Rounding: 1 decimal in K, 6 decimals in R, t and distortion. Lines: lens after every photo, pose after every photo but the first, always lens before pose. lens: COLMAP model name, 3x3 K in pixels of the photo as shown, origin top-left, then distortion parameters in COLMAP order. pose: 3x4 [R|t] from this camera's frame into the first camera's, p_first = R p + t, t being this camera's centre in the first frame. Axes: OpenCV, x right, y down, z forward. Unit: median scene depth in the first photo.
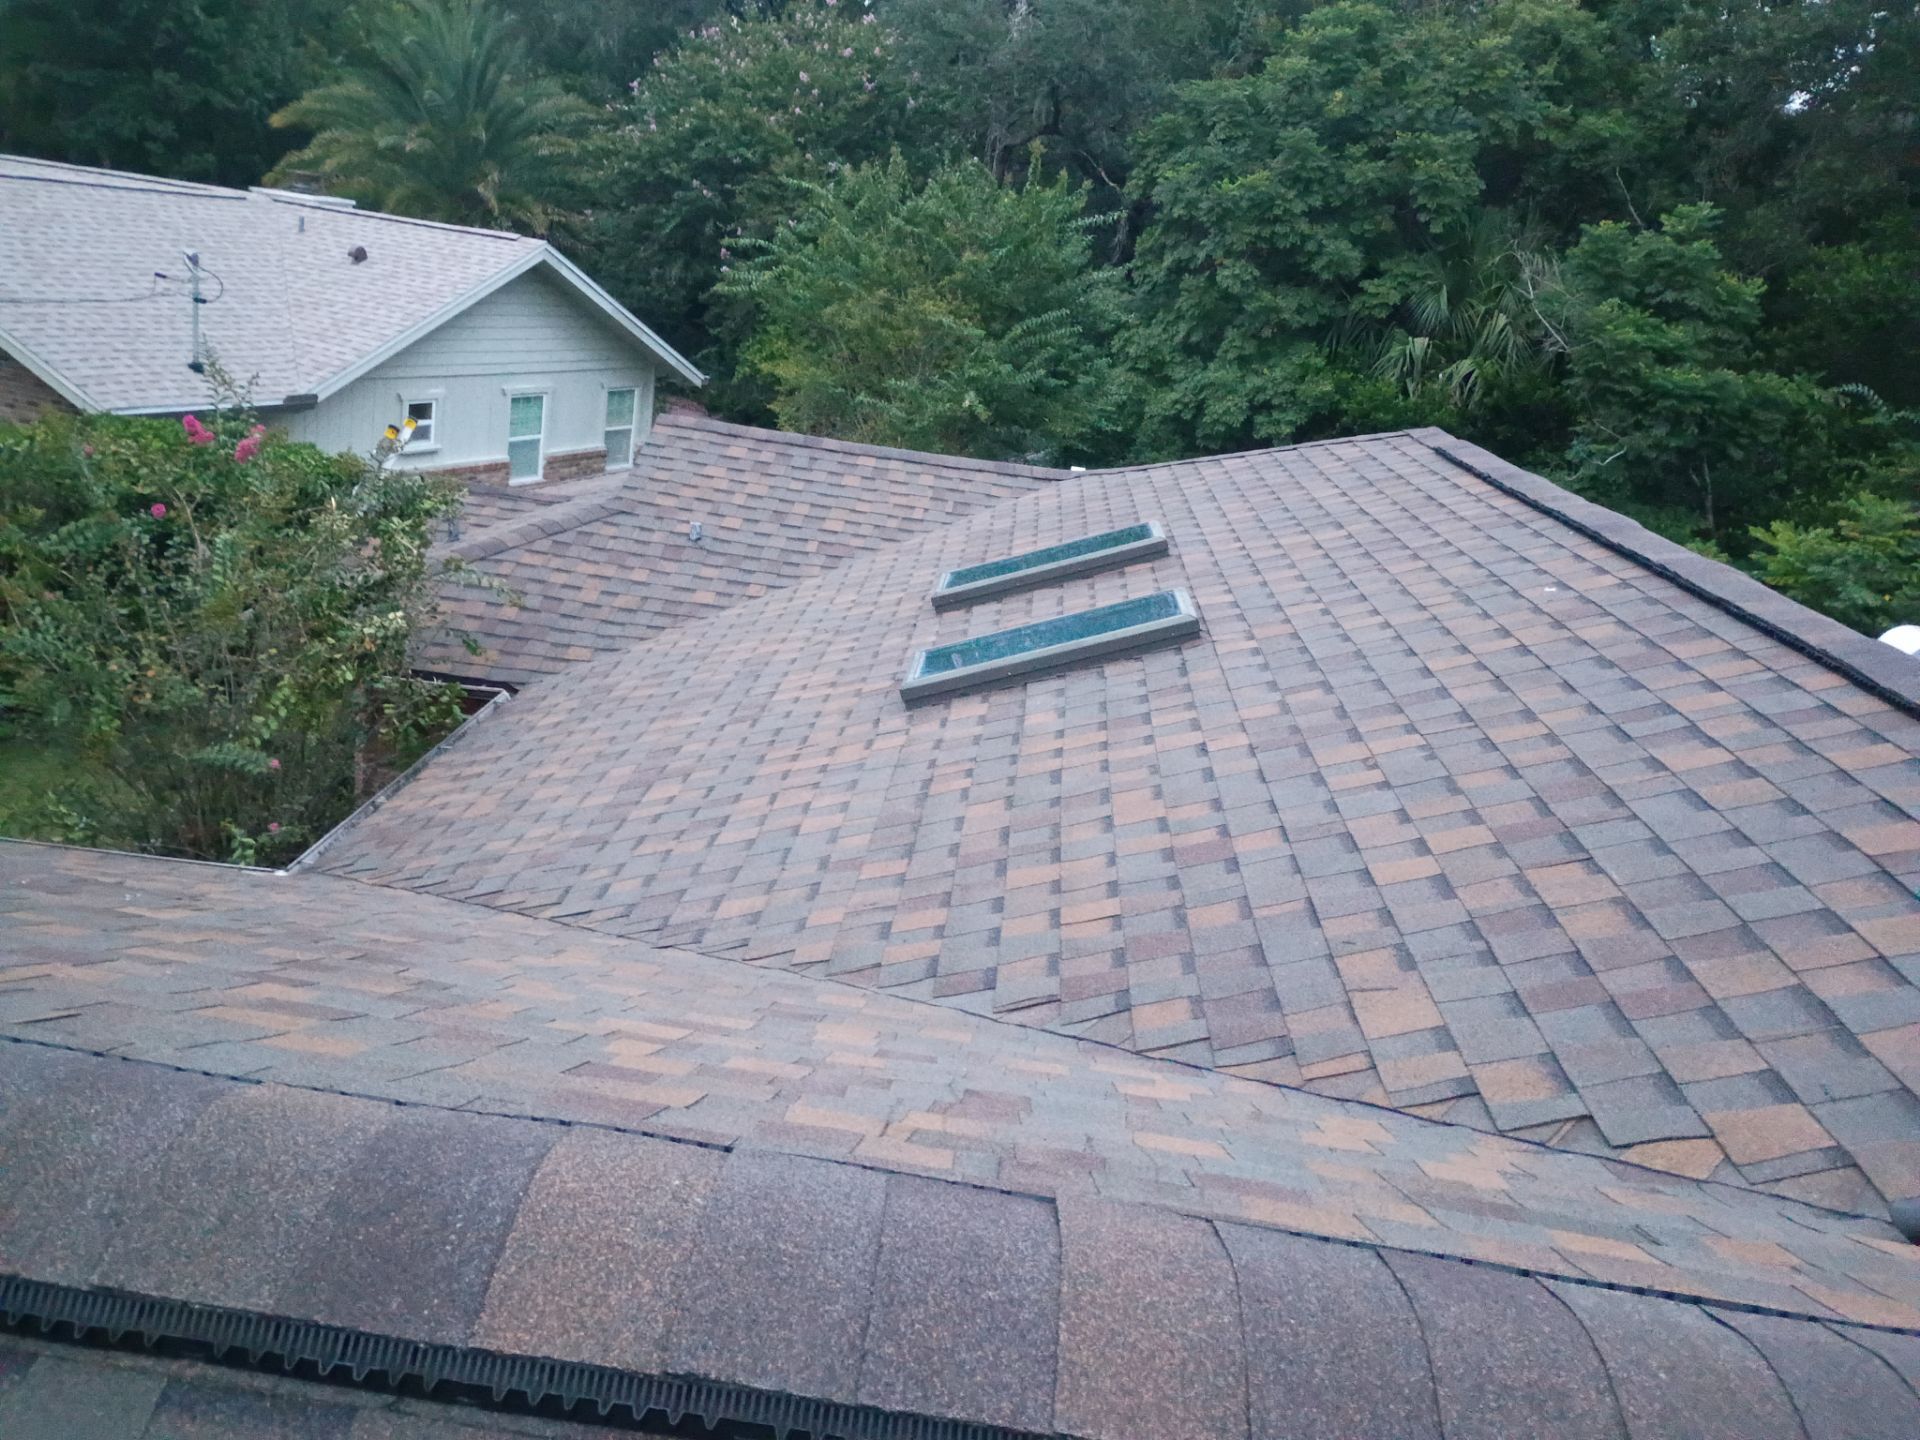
lens RADIAL K [[1692.0, 0, 950.9], [0, 1692.0, 698.1], [0, 0, 1]] dist [0.039516, -0.011155]
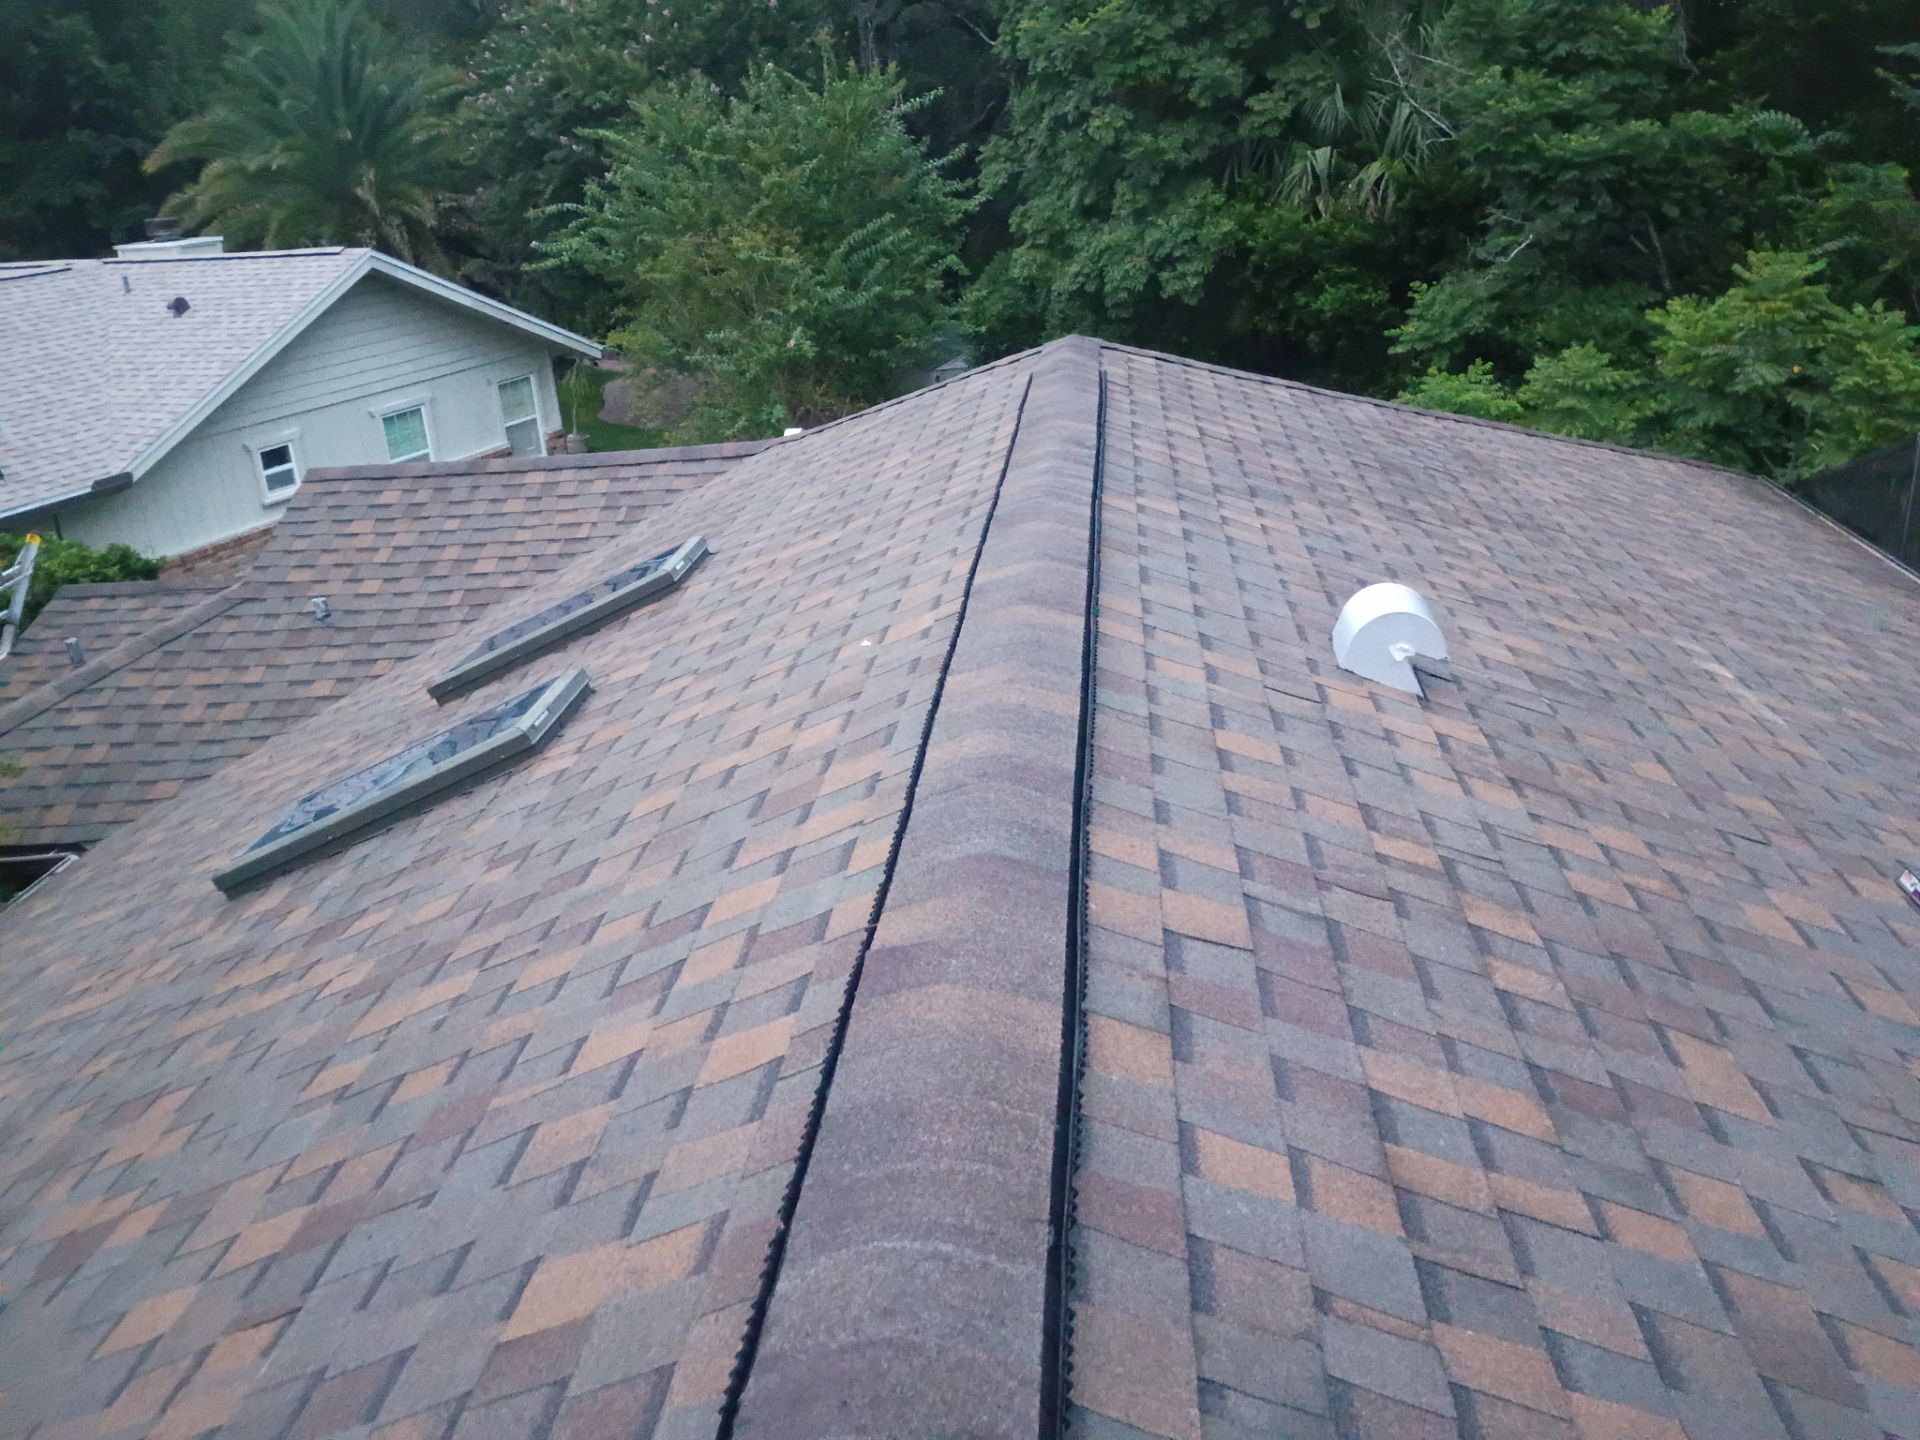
lens RADIAL K [[1695.0, 0, 960.0], [0, 1695.0, 720.0], [0, 0, 1]] dist [0.056445, -0.062923]
pose [[0.978390, -0.187983, -0.086109, 0.128020], [0.194352, 0.978233, 0.072712, -0.021998], [0.070566, -0.087876, 0.993629, 0.071504]]
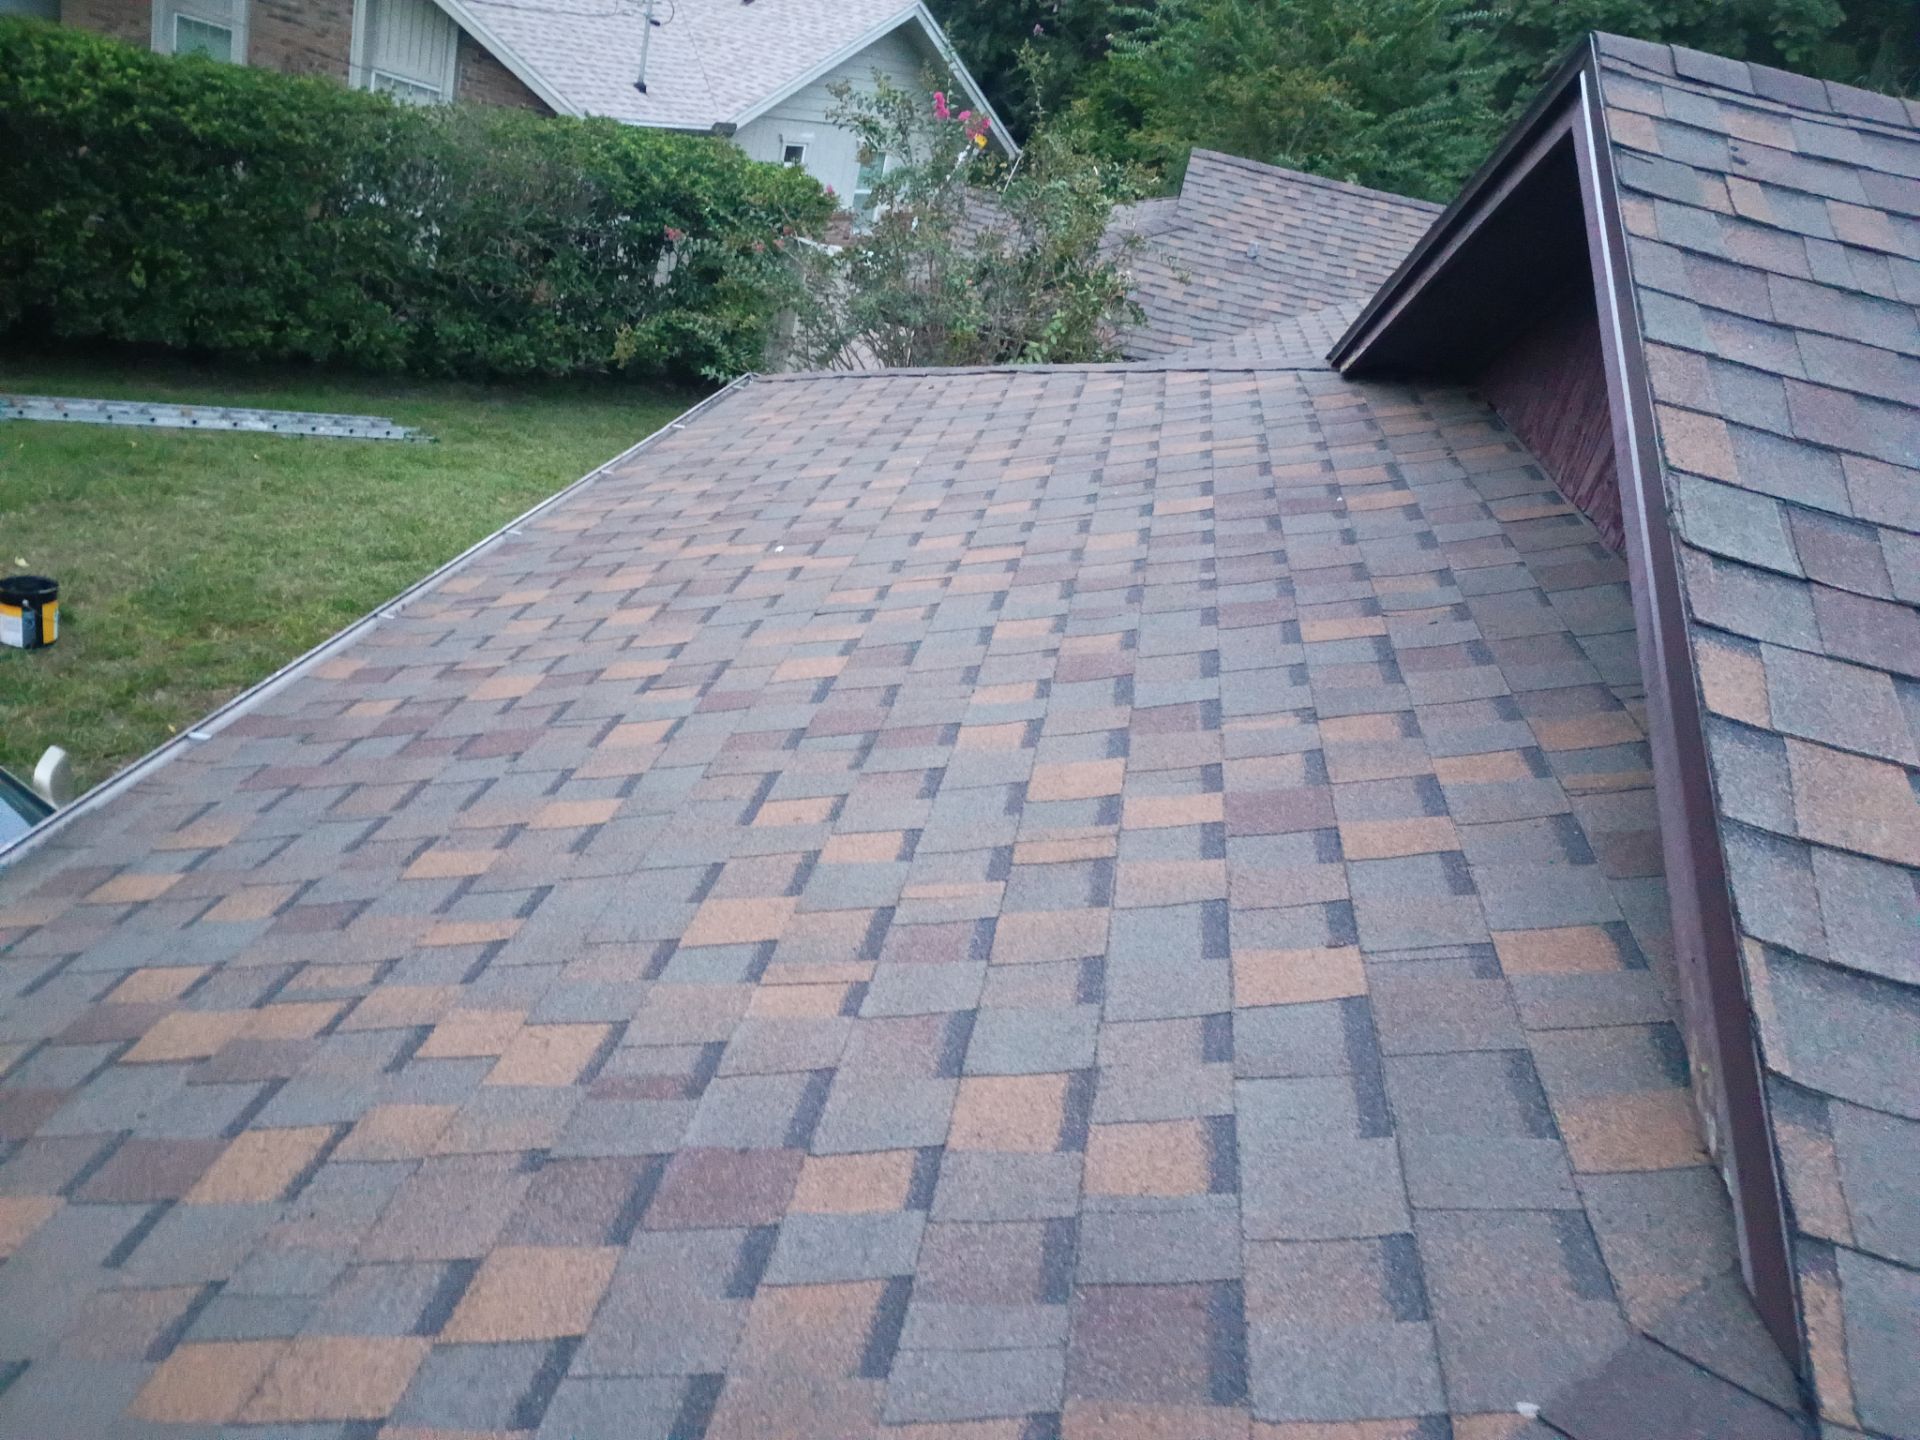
lens RADIAL K [[1695.0, 0, 960.0], [0, 1695.0, 720.0], [0, 0, 1]] dist [0.056445, -0.062923]
pose [[0.993858, 0.102461, -0.041806, -0.141384], [-0.097222, 0.988898, 0.112375, 0.055198], [0.052856, -0.107620, 0.992786, -0.094093]]
